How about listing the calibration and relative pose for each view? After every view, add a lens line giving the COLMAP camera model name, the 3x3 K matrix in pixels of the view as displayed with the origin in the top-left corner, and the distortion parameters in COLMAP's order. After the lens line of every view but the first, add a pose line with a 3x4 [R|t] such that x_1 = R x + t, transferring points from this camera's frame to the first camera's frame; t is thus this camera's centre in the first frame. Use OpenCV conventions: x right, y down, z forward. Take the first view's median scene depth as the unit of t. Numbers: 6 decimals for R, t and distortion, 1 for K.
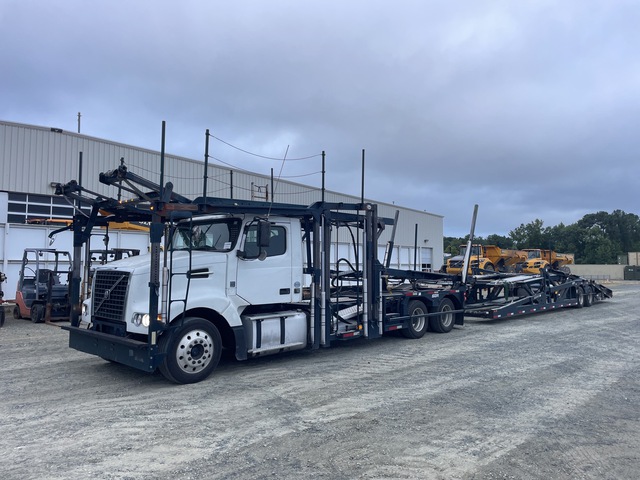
lens RADIAL K [[503.1, 0, 321.9], [0, 503.1, 229.3], [0, 0, 1]] dist [0.030134, -0.049658]
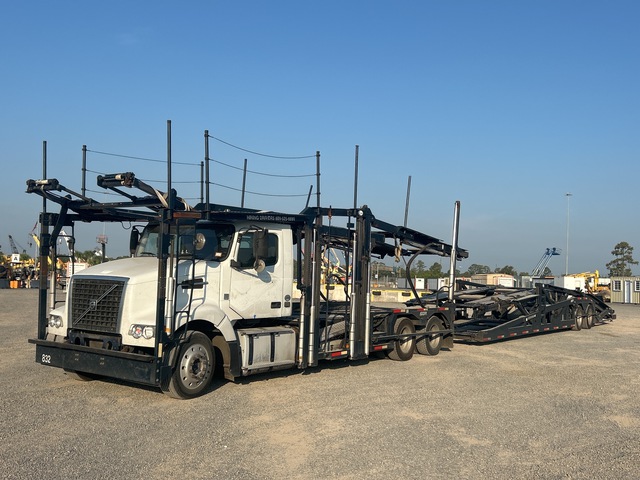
lens RADIAL K [[718.6, 0, 324.7], [0, 718.6, 242.5], [0, 0, 1]] dist [0.025255, 0.000000]
pose [[0.991309, 0.031206, 0.127800, -0.166222], [-0.035683, 0.998822, 0.032895, -0.039790], [-0.126622, -0.037169, 0.991254, -0.330727]]
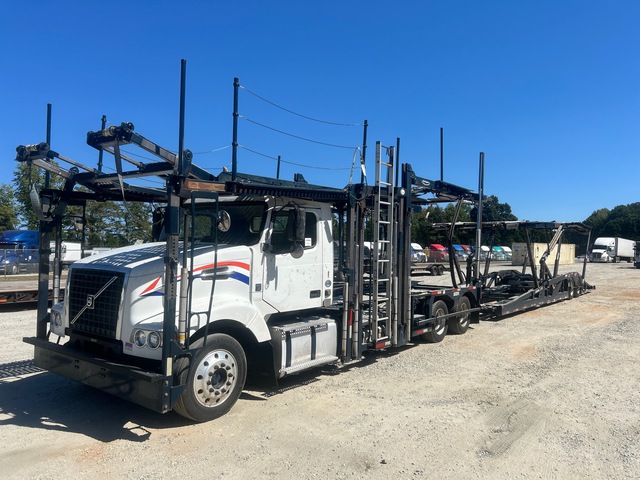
lens RADIAL K [[503.1, 0, 324.0], [0, 503.1, 241.2], [0, 0, 1]] dist [0.030134, -0.049658]
pose [[0.993402, 0.019978, 0.112934, -0.162223], [-0.026797, 0.997887, 0.059185, -0.009543], [-0.111513, -0.061820, 0.991838, 0.220469]]
